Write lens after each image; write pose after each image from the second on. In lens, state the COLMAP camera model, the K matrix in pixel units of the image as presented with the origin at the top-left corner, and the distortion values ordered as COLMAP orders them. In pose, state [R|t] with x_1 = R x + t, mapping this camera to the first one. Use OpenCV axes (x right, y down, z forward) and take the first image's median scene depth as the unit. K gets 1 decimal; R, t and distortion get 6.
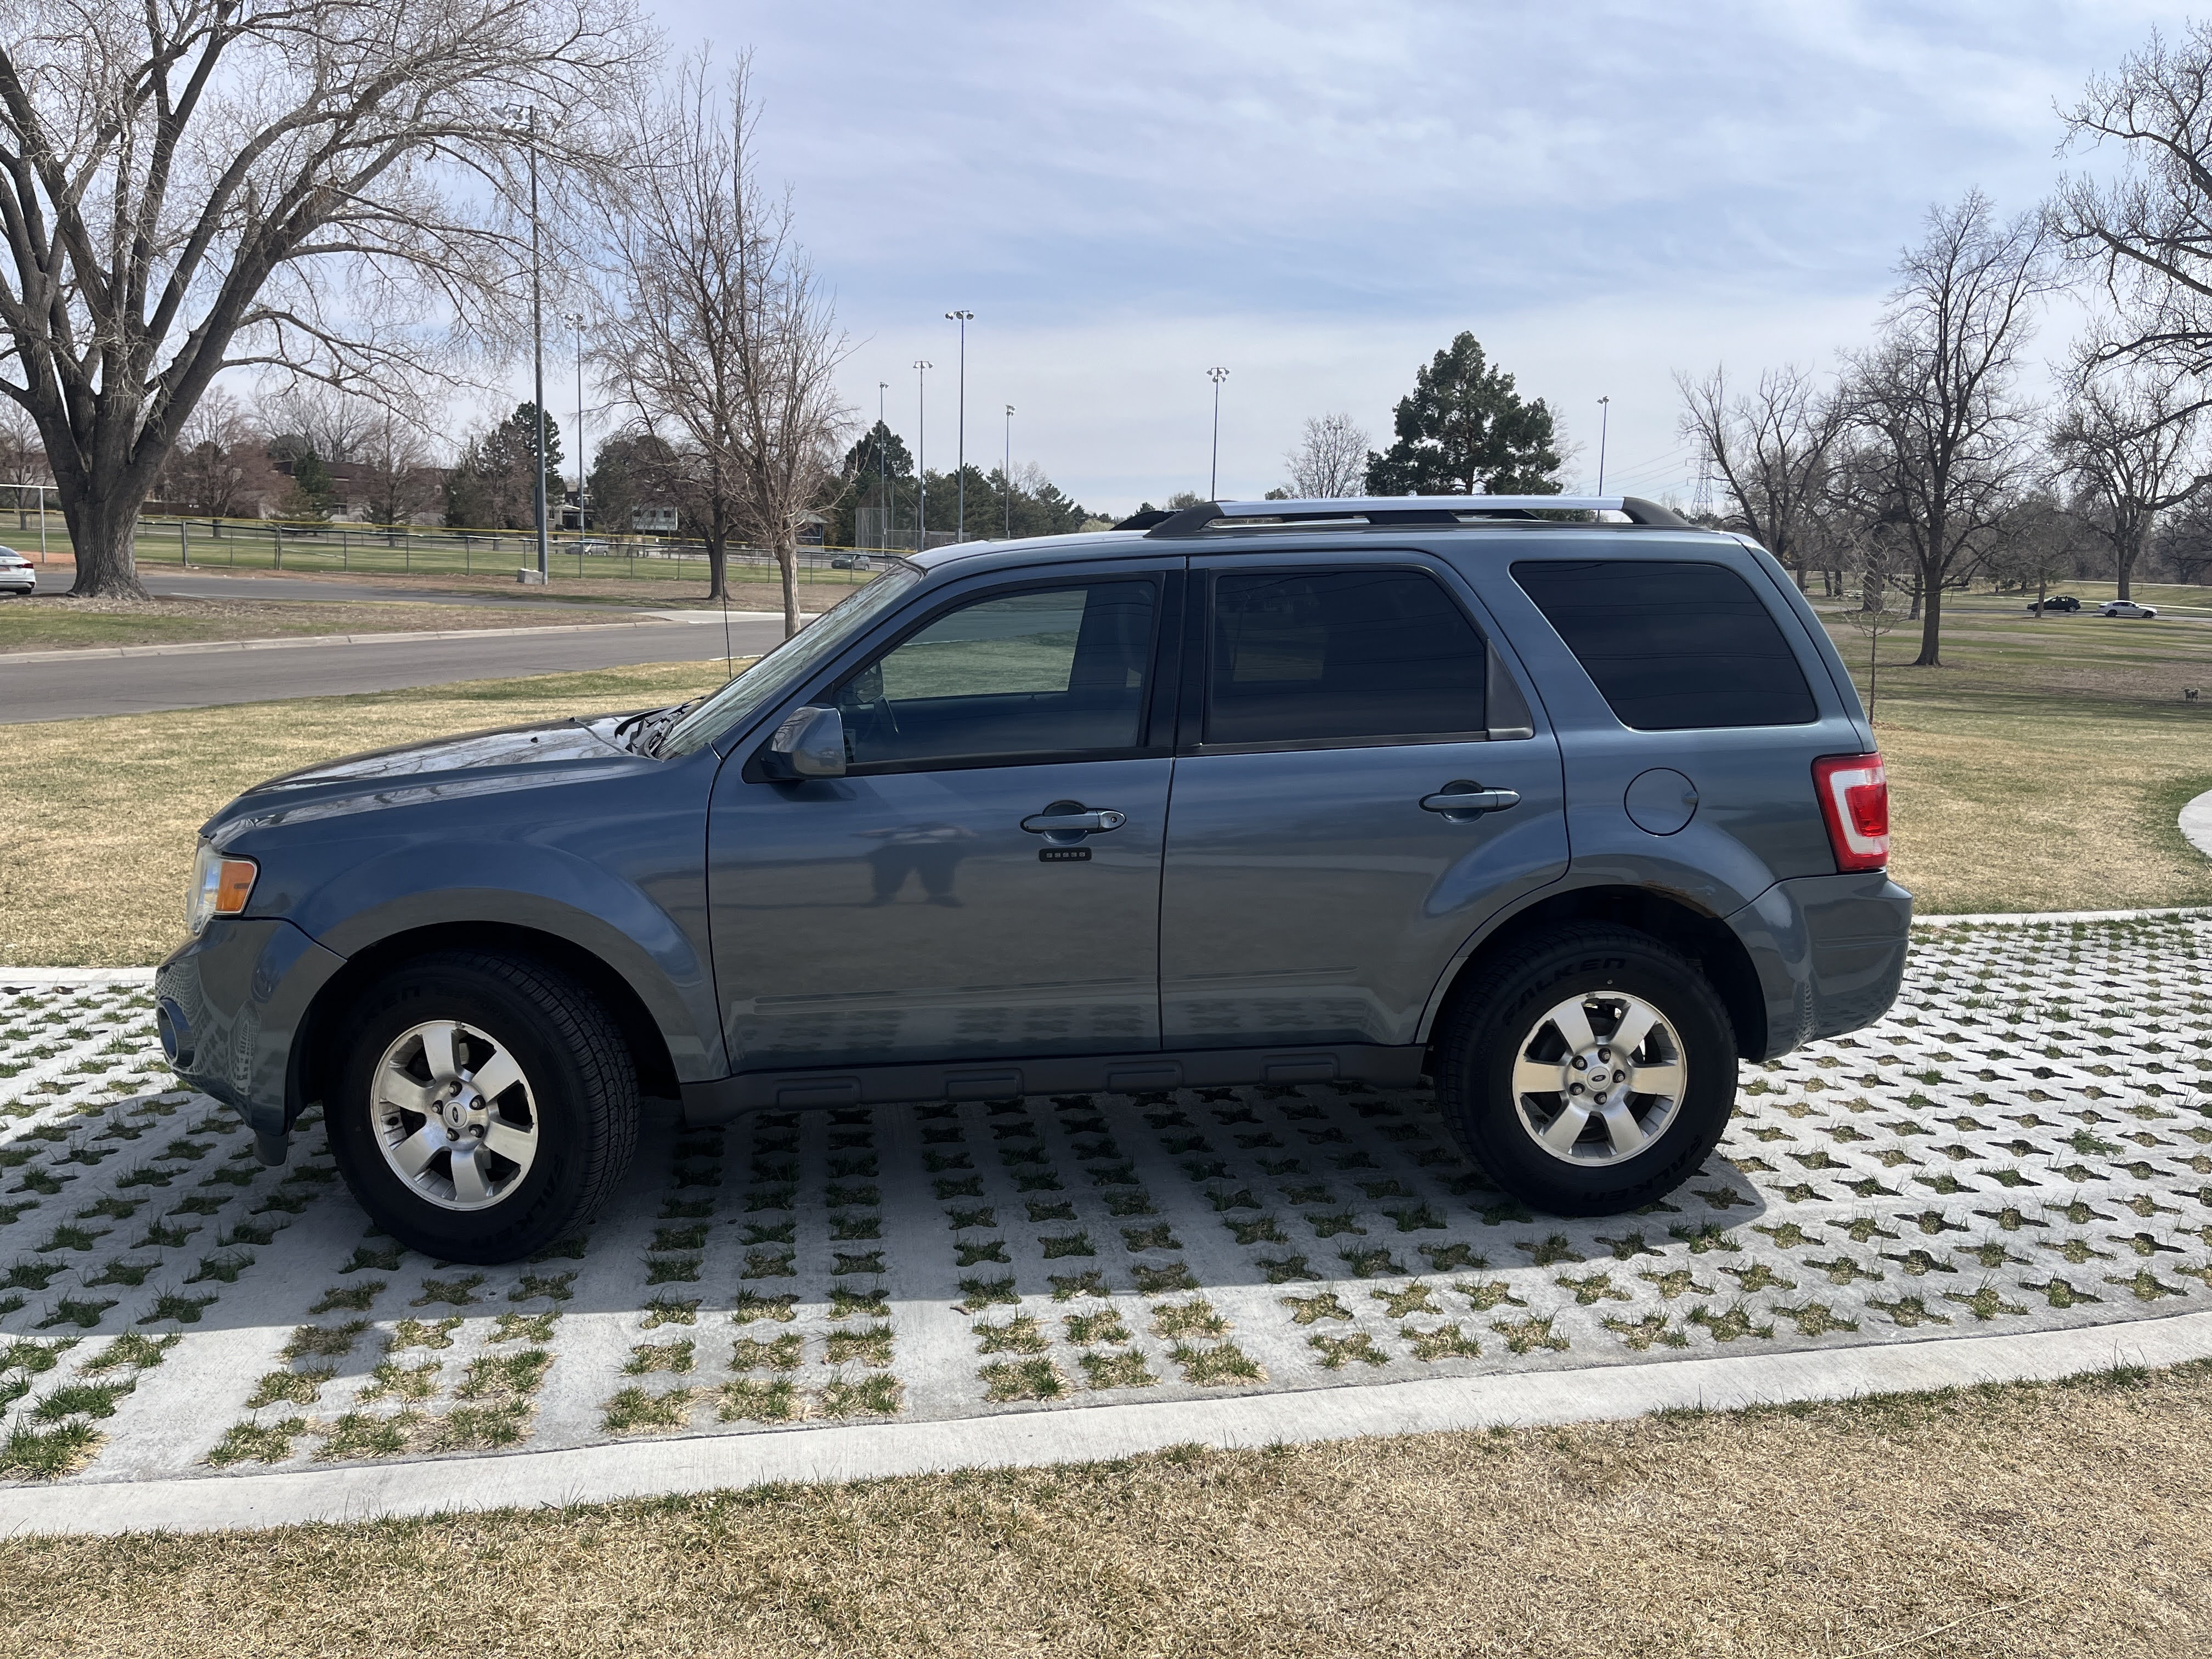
lens RADIAL K [[1659.4, 0, 1106.0], [0, 1659.4, 829.5], [0, 0, 1]] dist [0.156042, -0.186769]
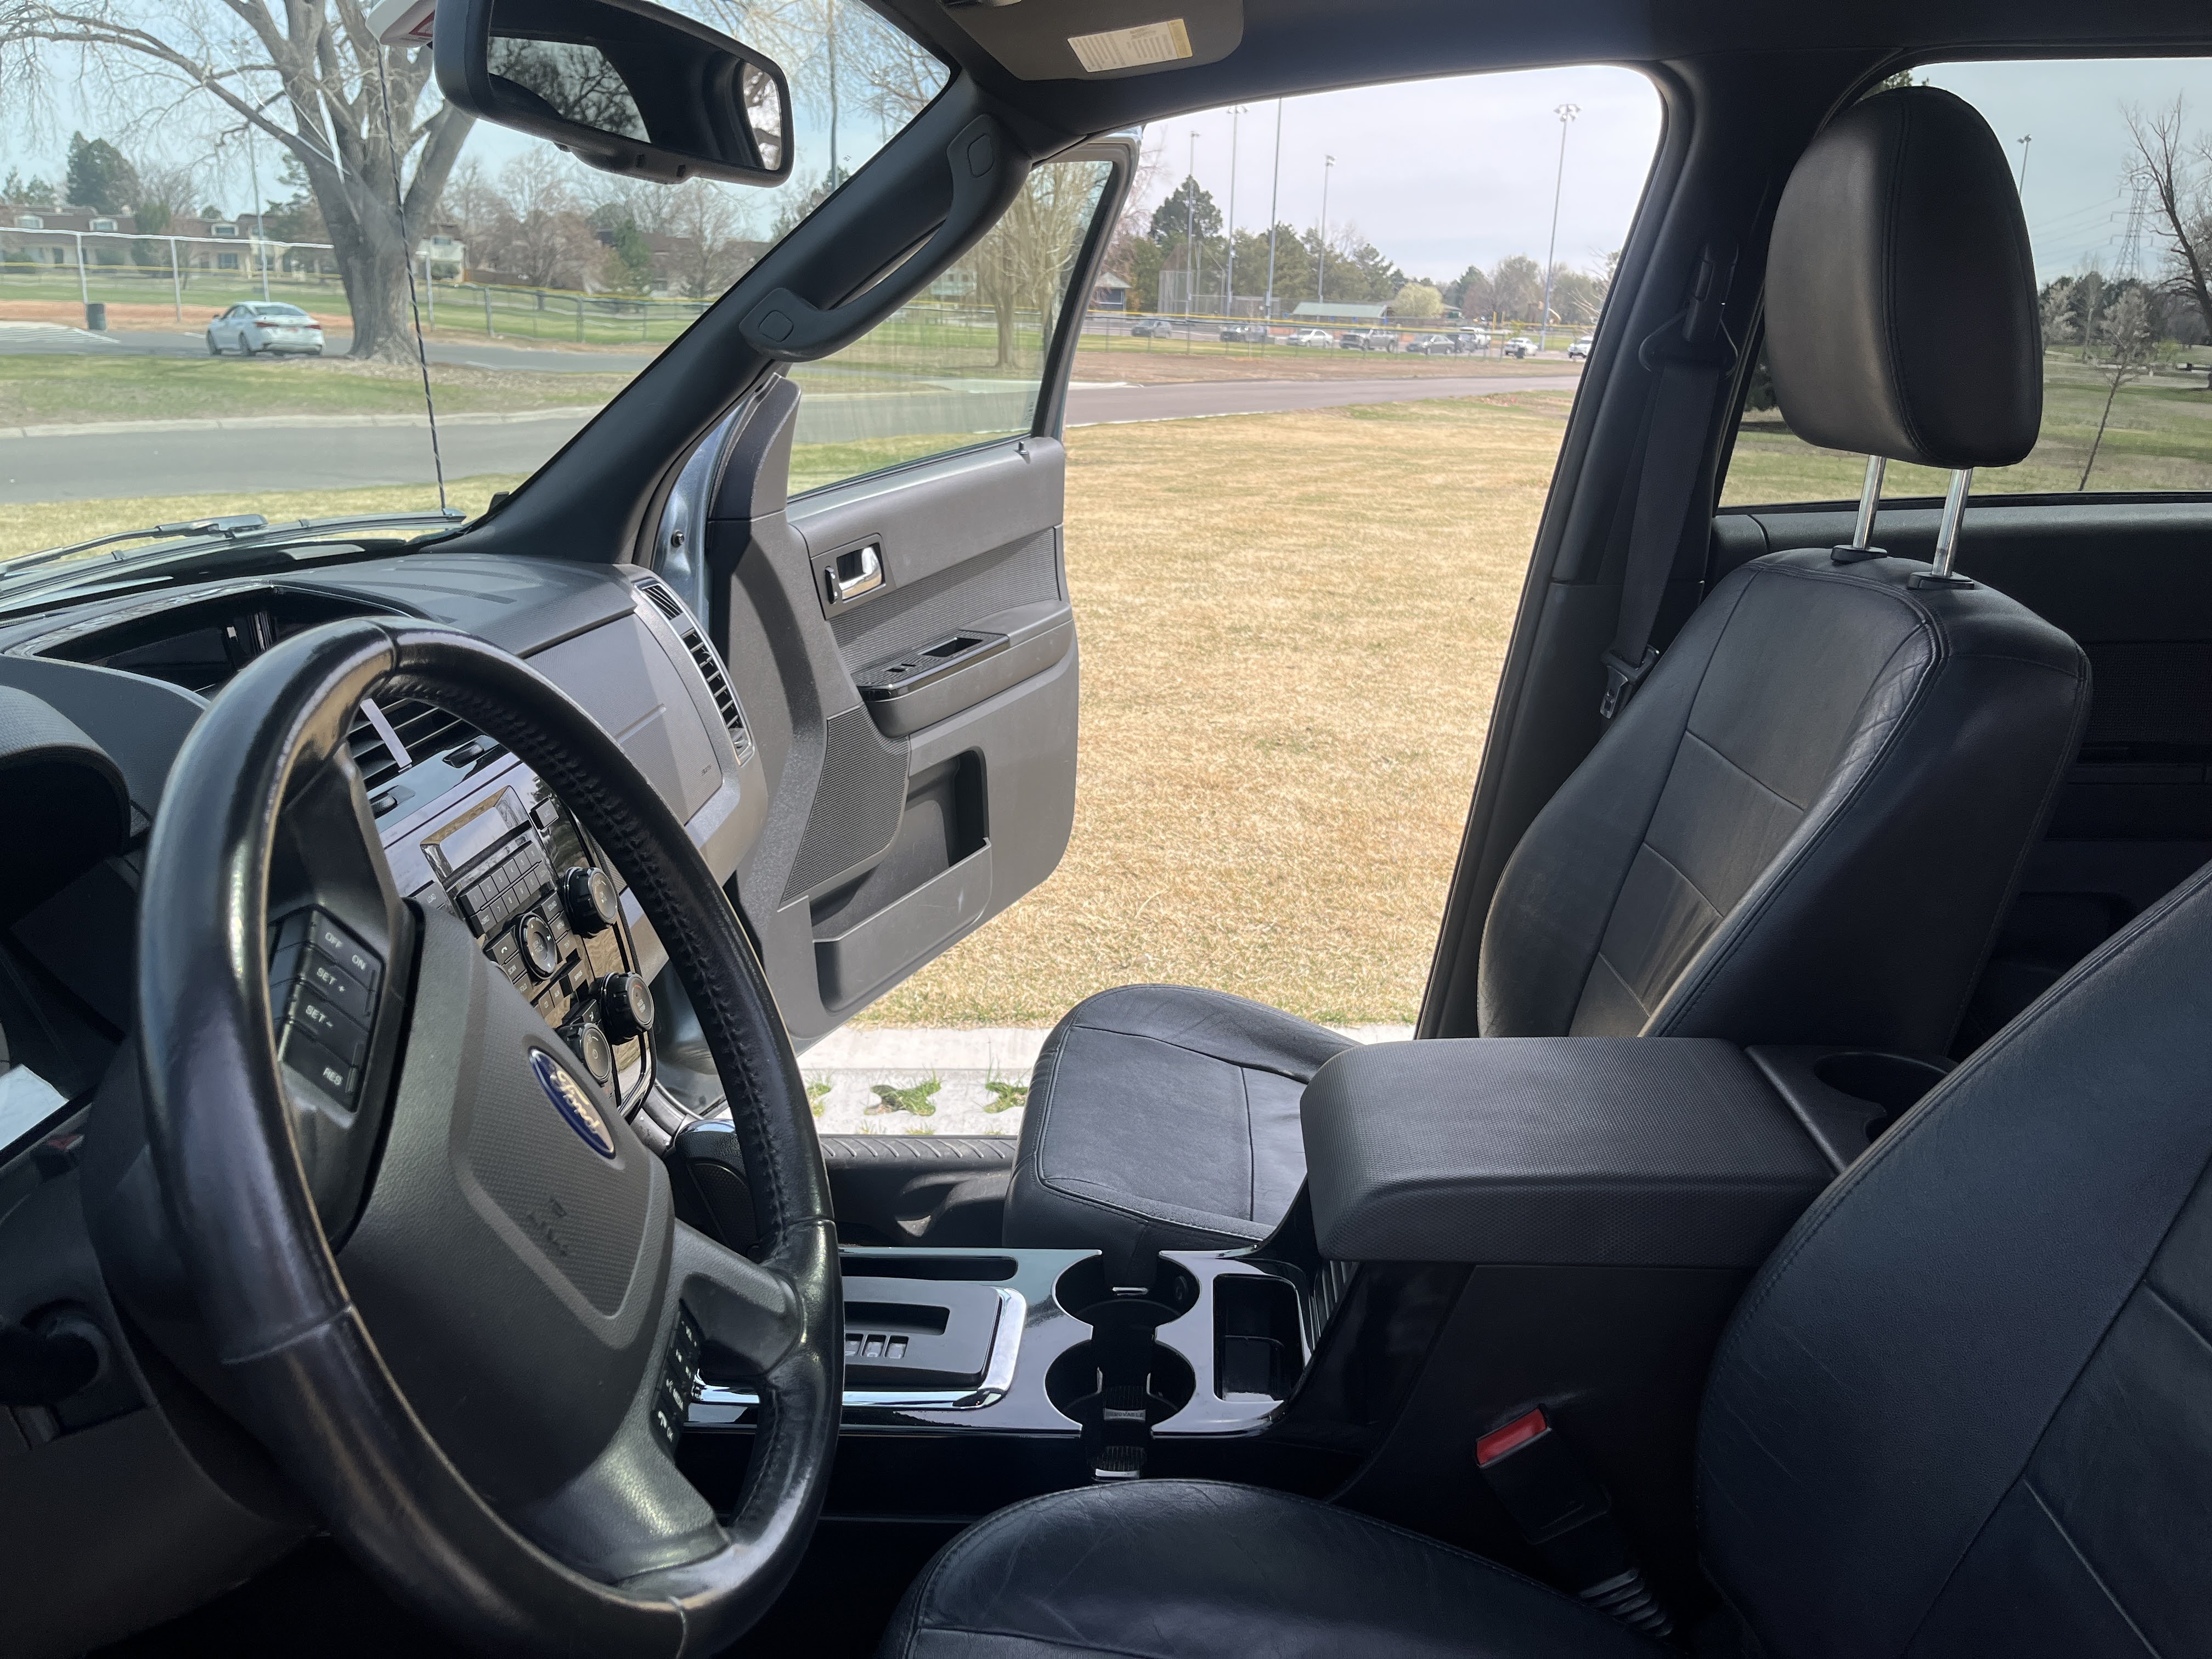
lens RADIAL K [[1663.7, 0, 1122.2], [0, 1663.7, 809.4], [0, 0, 1]] dist [0.061833, -0.083071]
pose [[0.985443, 0.049942, -0.162508, -0.005269], [-0.030485, 0.992294, 0.120093, -0.009367], [0.167253, -0.113391, 0.979372, 0.100187]]
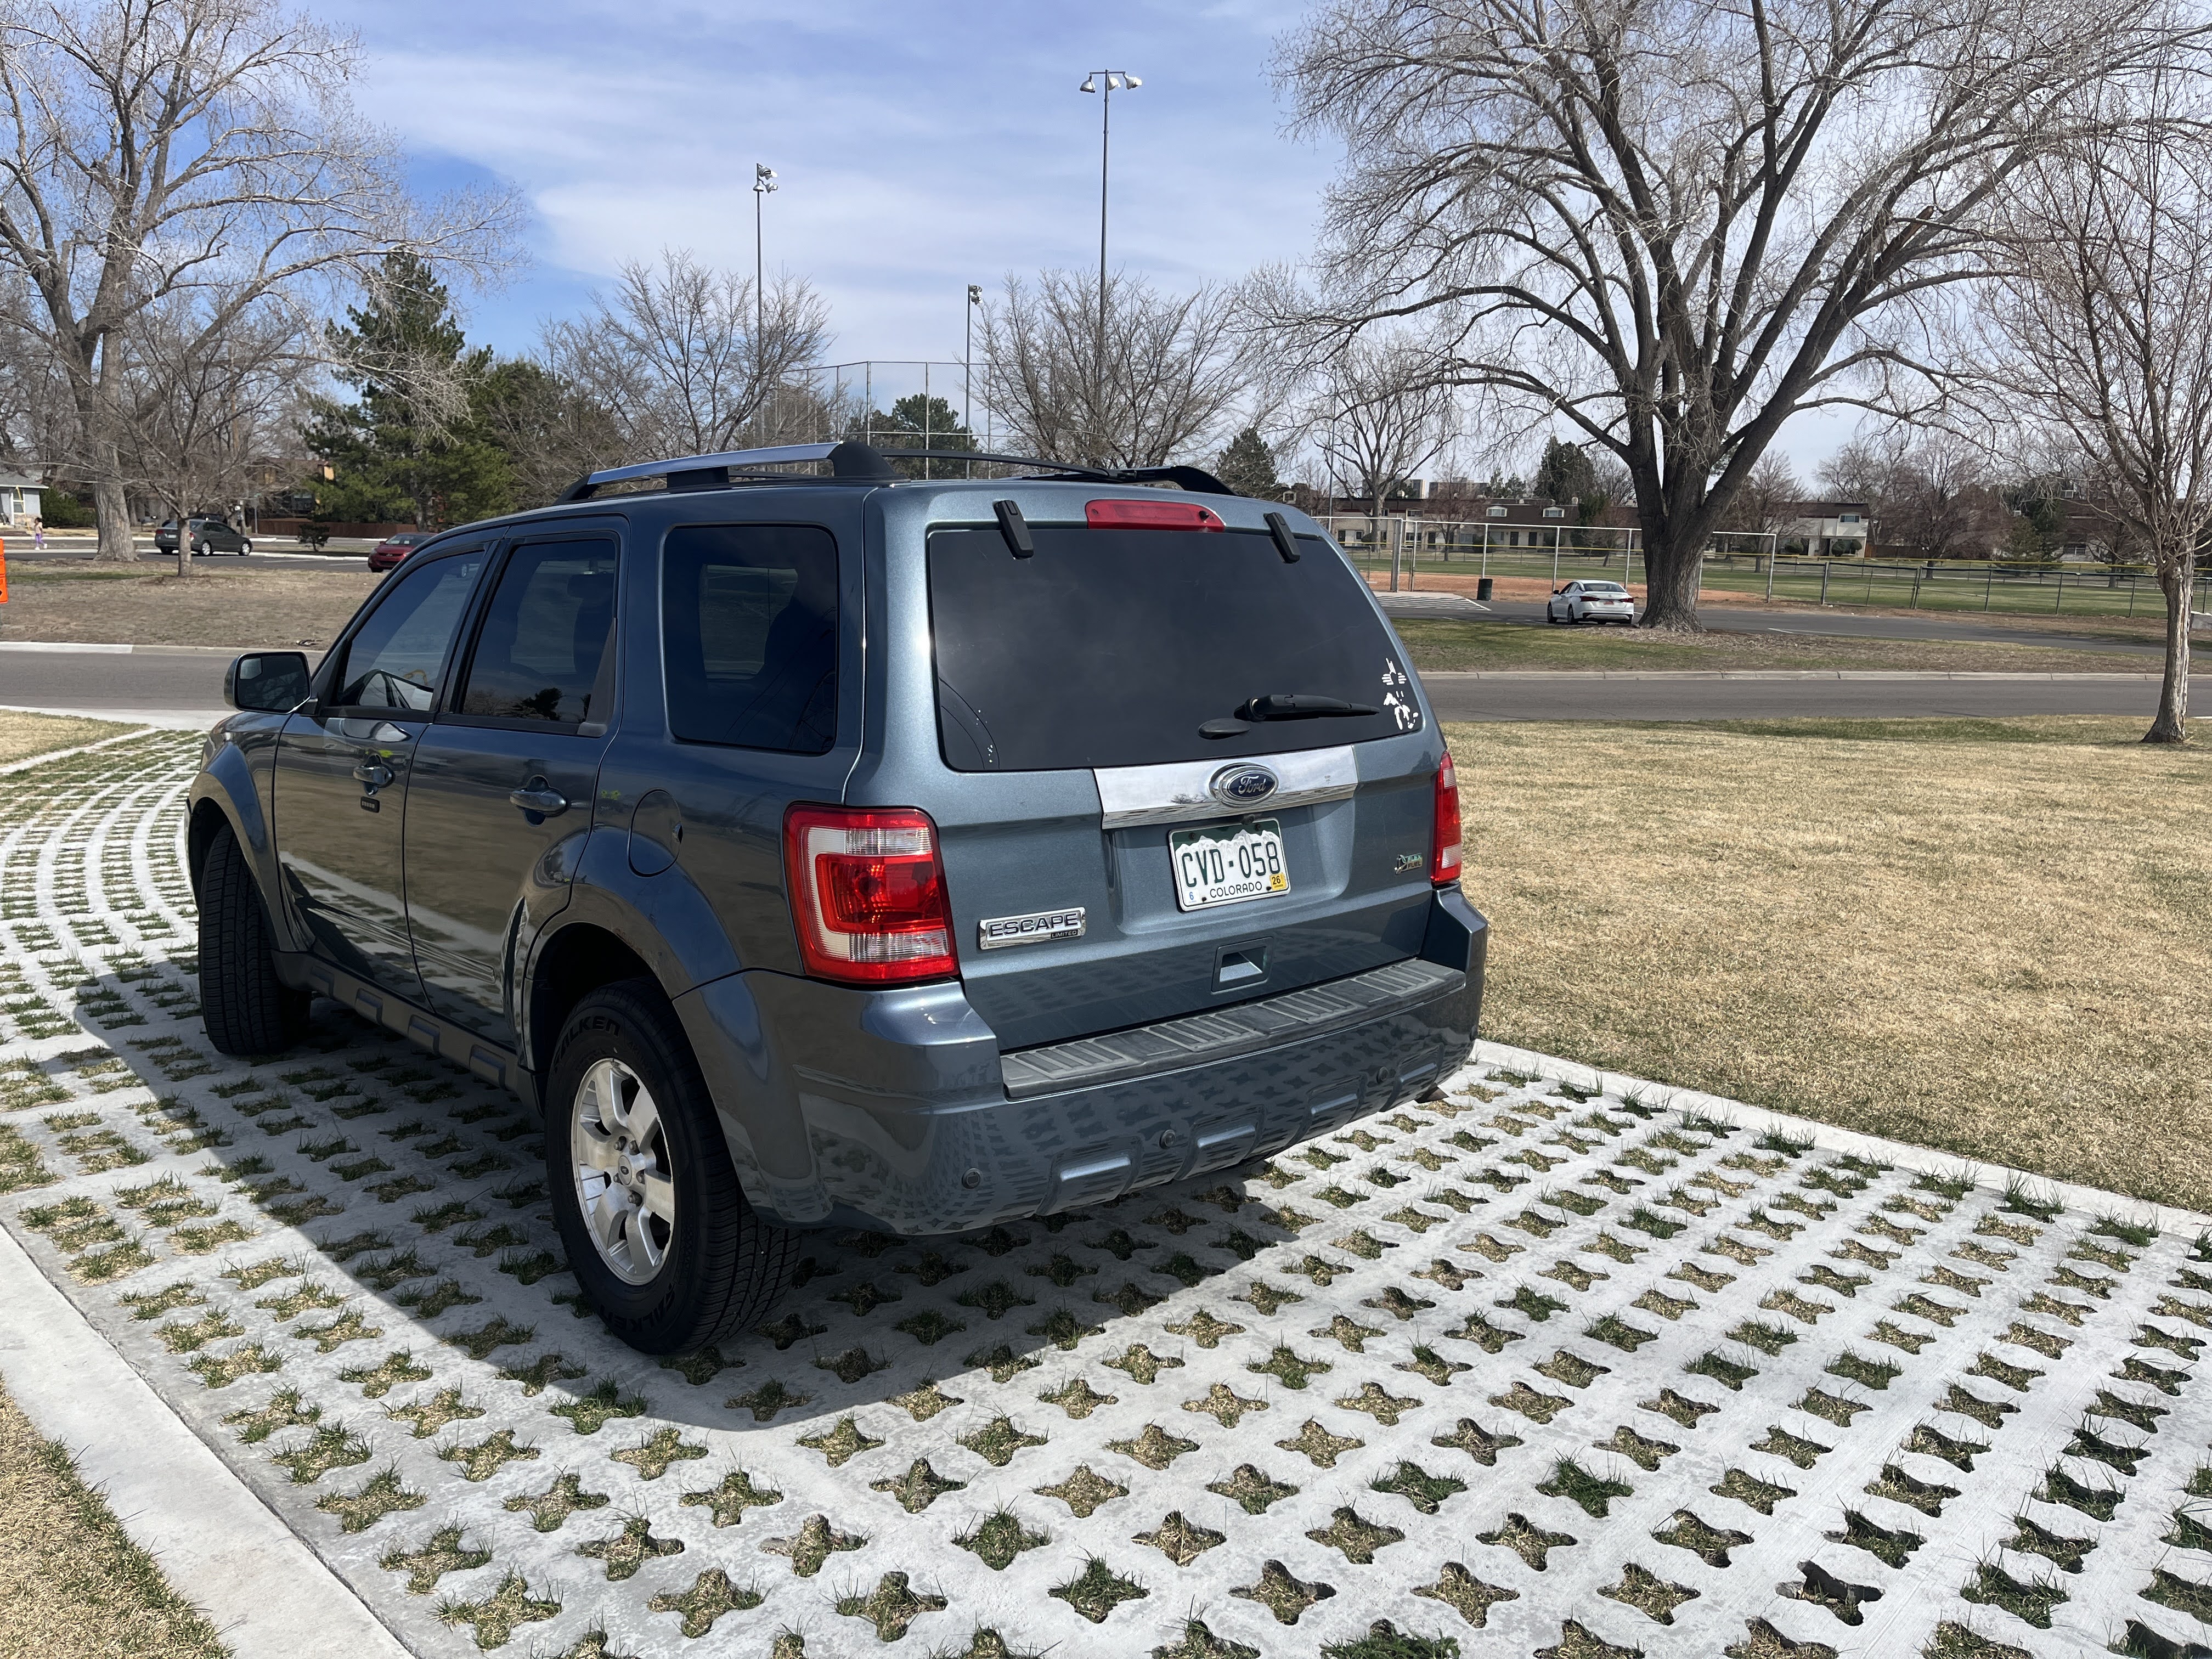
lens RADIAL K [[1683.6, 0, 1106.0], [0, 1683.6, 829.5], [0, 0, 1]] dist [0.087970, -0.085392]
pose [[0.565096, 0.127405, -0.815128, 0.107518], [-0.148664, 0.987557, 0.051292, -0.008596], [0.811520, 0.092195, 0.577005, 0.072589]]
